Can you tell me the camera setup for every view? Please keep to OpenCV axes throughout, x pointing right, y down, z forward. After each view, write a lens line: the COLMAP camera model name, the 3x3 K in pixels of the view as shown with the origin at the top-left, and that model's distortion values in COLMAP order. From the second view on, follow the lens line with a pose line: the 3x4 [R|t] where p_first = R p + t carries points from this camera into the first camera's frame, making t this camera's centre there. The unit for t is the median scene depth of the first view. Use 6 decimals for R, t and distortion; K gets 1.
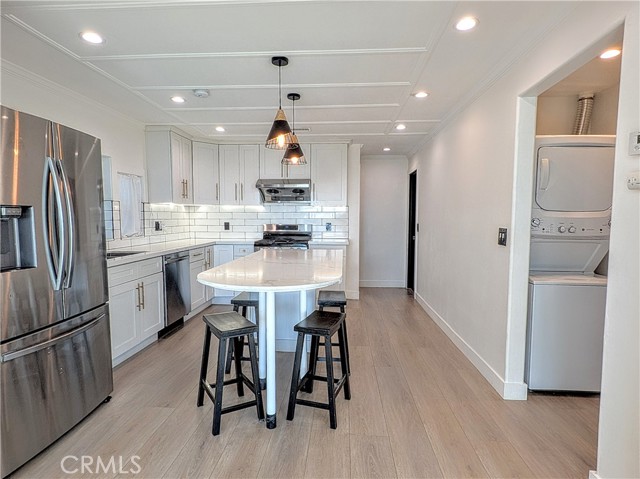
lens RADIAL K [[358.2, 0, 320.0], [0, 358.2, 239.5], [0, 0, 1]] dist [0.001768, 0.000150]
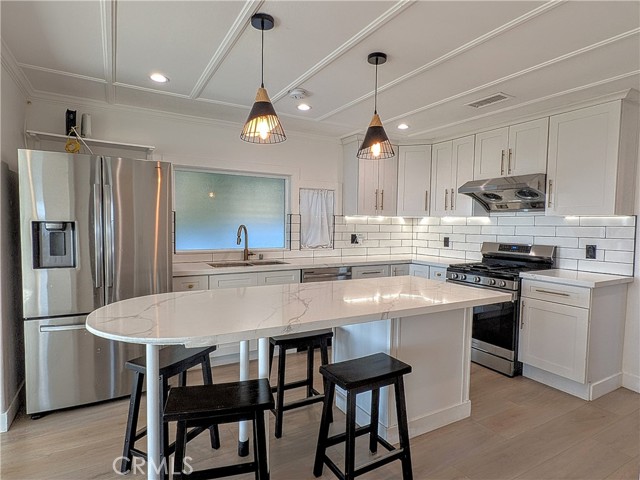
lens RADIAL K [[358.2, 0, 320.0], [0, 358.2, 240.0], [0, 0, 1]] dist [0.001768, 0.000150]
pose [[0.565080, 0.043359, -0.823896, 0.276542], [-0.066538, 0.997760, 0.006873, -0.032105], [0.822349, 0.050936, 0.566699, 0.337668]]
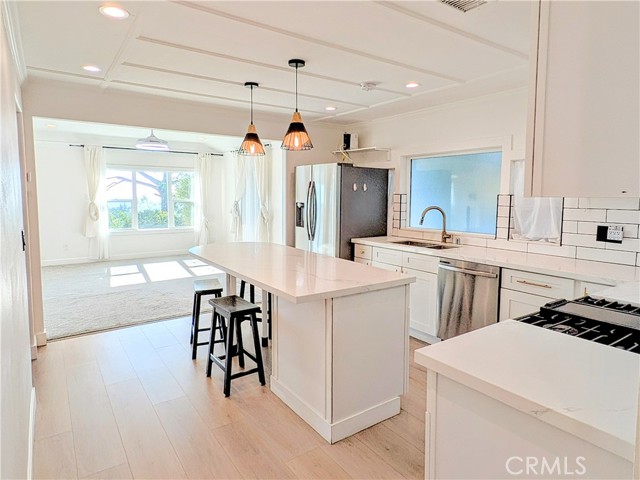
lens RADIAL K [[402.8, 0, 319.7], [0, 402.8, 226.0], [0, 0, 1]] dist [0.001711, 0.000686]
pose [[-0.765212, 0.046706, -0.642082, 0.299008], [-0.047993, 0.990451, 0.129244, -0.103776], [0.641987, 0.129714, -0.755664, 1.101902]]
